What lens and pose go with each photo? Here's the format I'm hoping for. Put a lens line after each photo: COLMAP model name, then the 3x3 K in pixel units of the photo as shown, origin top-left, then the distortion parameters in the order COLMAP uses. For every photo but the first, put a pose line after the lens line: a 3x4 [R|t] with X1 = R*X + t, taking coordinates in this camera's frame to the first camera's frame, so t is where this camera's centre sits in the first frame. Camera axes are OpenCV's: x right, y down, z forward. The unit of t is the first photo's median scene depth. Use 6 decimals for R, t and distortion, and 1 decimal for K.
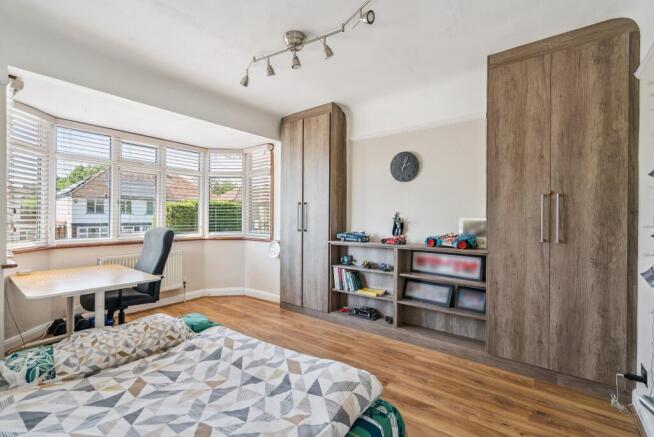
lens RADIAL K [[290.1, 0, 327.0], [0, 290.1, 218.5], [0, 0, 1]] dist [-0.000724, 0.000020]
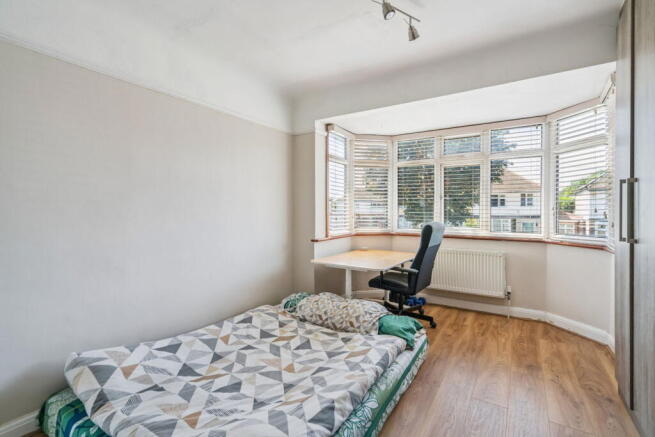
lens RADIAL K [[301.5, 0, 325.8], [0, 301.5, 211.8], [0, 0, 1]] dist [-0.000178, 0.000528]
pose [[0.084852, 0.001367, -0.996393, 0.587357], [-0.005018, 0.999987, 0.000945, -0.003215], [0.996381, 0.004920, 0.084858, 0.845483]]
